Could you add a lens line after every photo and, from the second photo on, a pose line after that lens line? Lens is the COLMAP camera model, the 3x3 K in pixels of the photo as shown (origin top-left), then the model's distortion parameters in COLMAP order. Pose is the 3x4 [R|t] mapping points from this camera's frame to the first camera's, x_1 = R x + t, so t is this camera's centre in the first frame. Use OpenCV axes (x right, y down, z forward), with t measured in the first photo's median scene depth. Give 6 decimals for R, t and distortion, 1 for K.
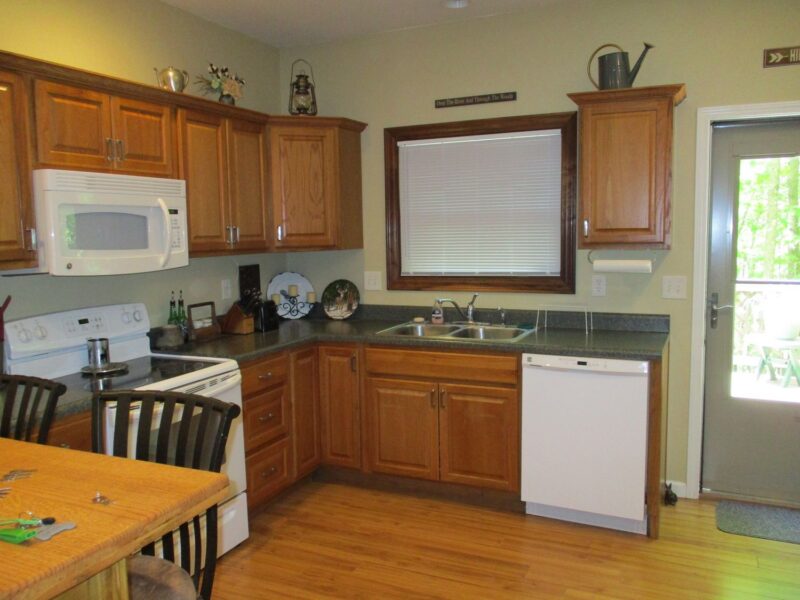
lens RADIAL K [[675.4, 0, 400.0], [0, 675.4, 300.0], [0, 0, 1]] dist [-0.009821, -0.015618]
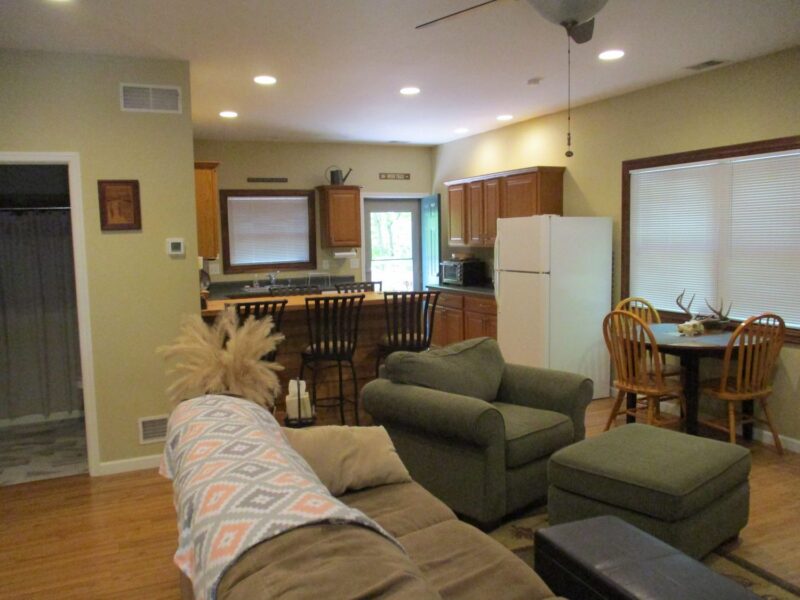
lens RADIAL K [[675.4, 0, 400.0], [0, 675.4, 300.0], [0, 0, 1]] dist [-0.009821, -0.015618]
pose [[0.656083, -0.076266, 0.750826, -1.283797], [0.090248, 0.995670, 0.022277, 0.070056], [-0.749274, 0.053145, 0.660125, -0.714889]]
